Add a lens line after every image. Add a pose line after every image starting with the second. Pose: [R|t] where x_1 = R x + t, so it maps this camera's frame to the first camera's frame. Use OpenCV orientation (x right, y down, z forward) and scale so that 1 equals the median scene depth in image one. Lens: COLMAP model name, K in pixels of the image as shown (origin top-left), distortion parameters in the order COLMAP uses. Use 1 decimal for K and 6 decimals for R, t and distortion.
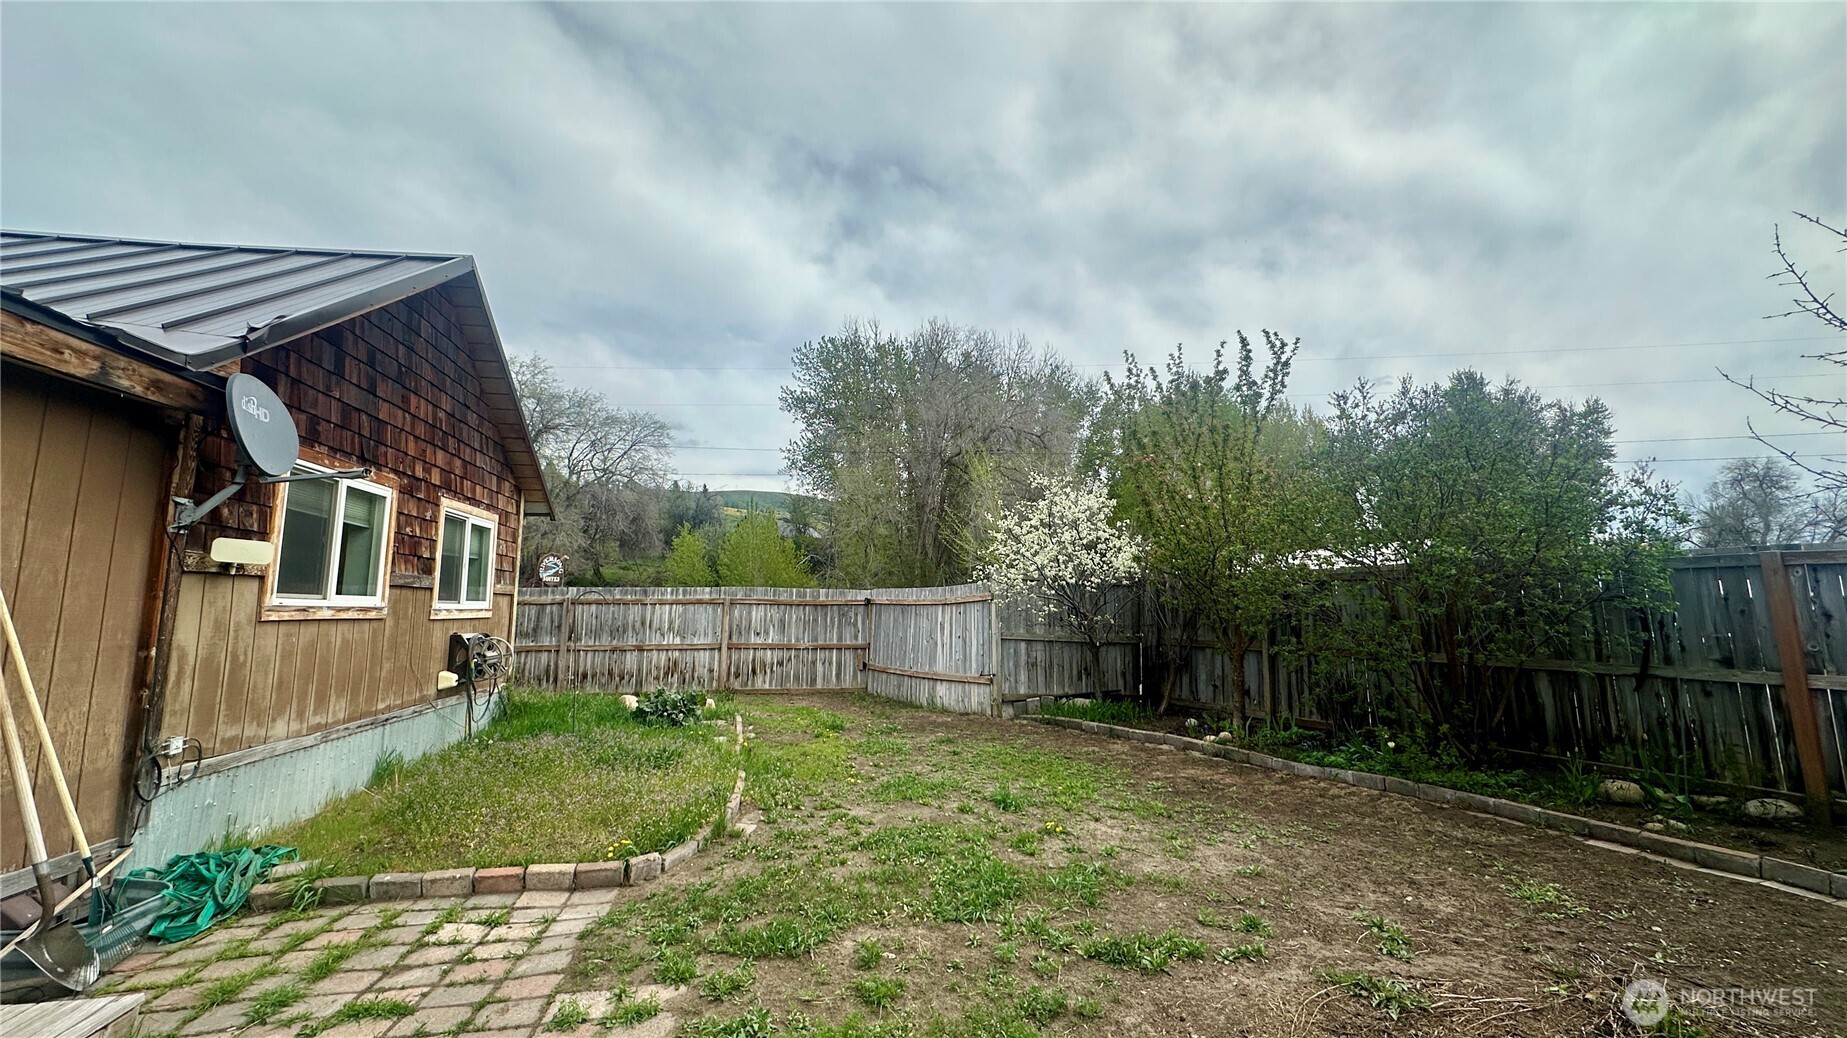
lens RADIAL K [[738.4, 0, 921.7], [0, 738.4, 516.2], [0, 0, 1]] dist [-0.002073, 0.000282]
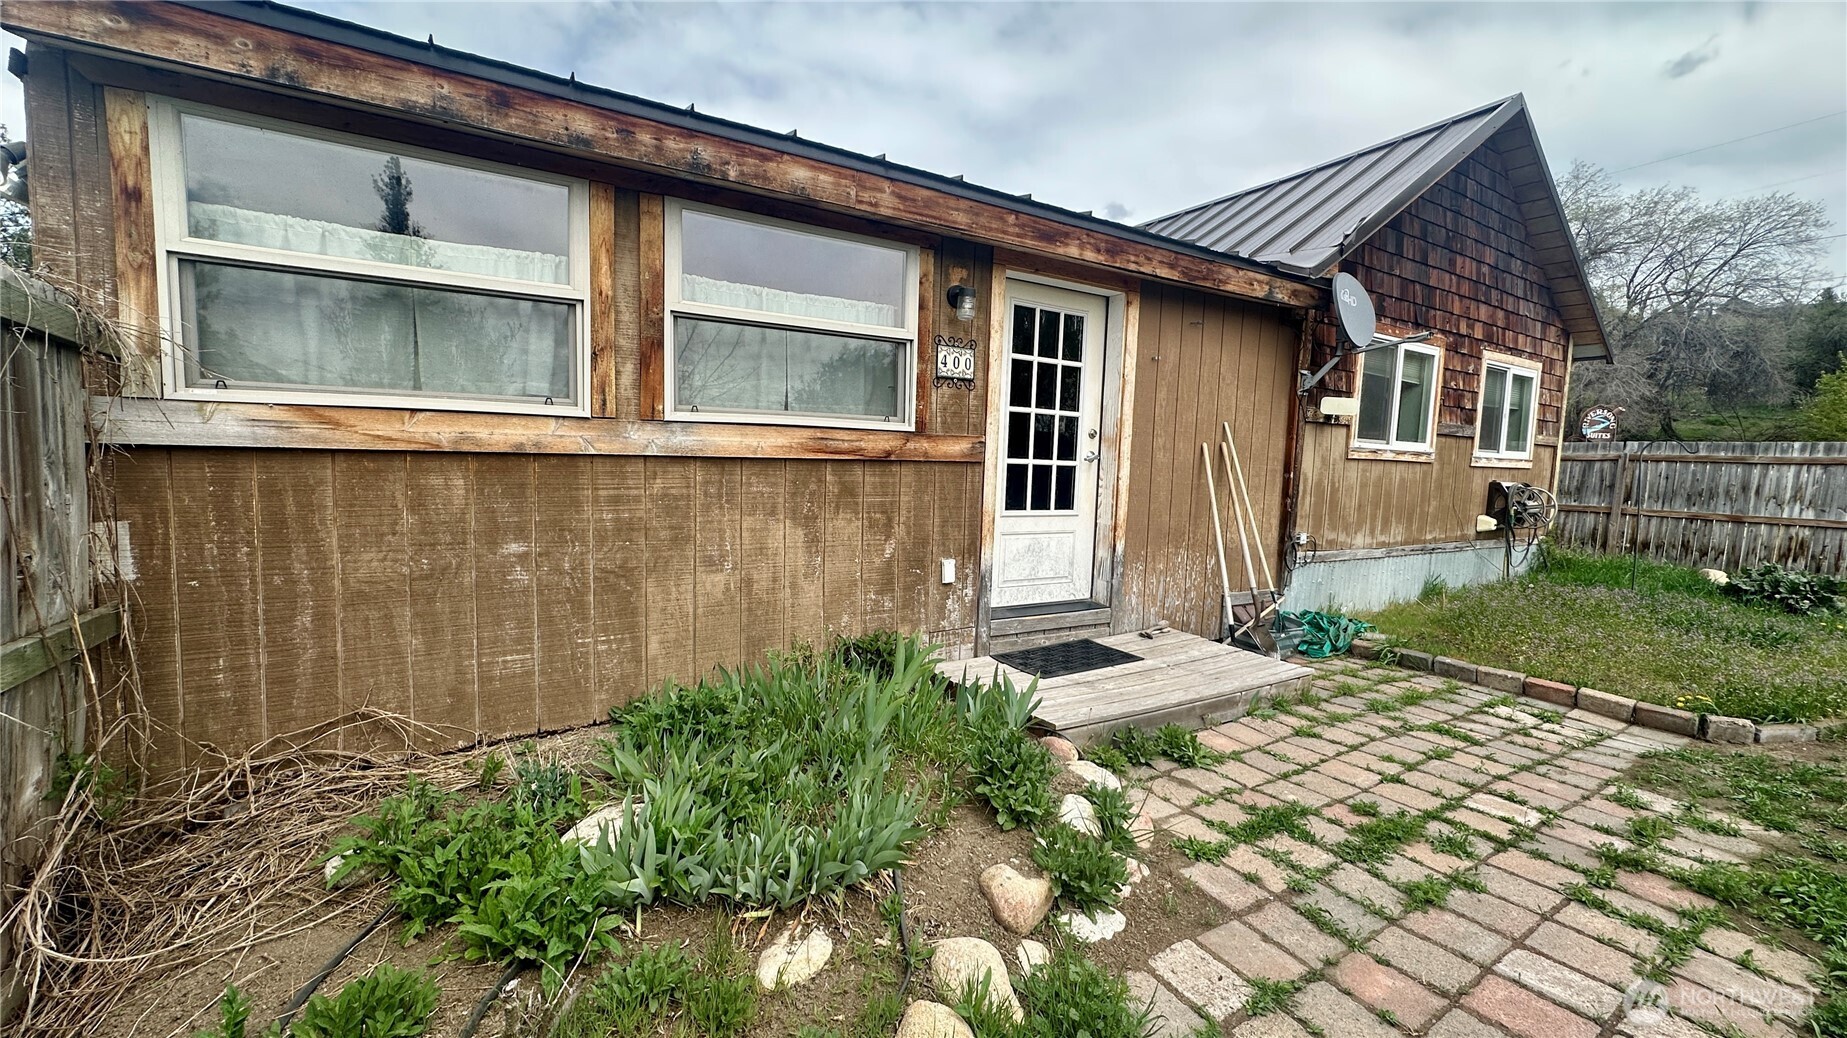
lens RADIAL K [[738.4, 0, 921.7], [0, 738.4, 516.2], [0, 0, 1]] dist [-0.002073, 0.000282]
pose [[0.361880, 0.093398, -0.927534, 0.073154], [0.081873, 0.987940, 0.131424, 0.005106], [0.928622, -0.123500, 0.349869, -0.186888]]
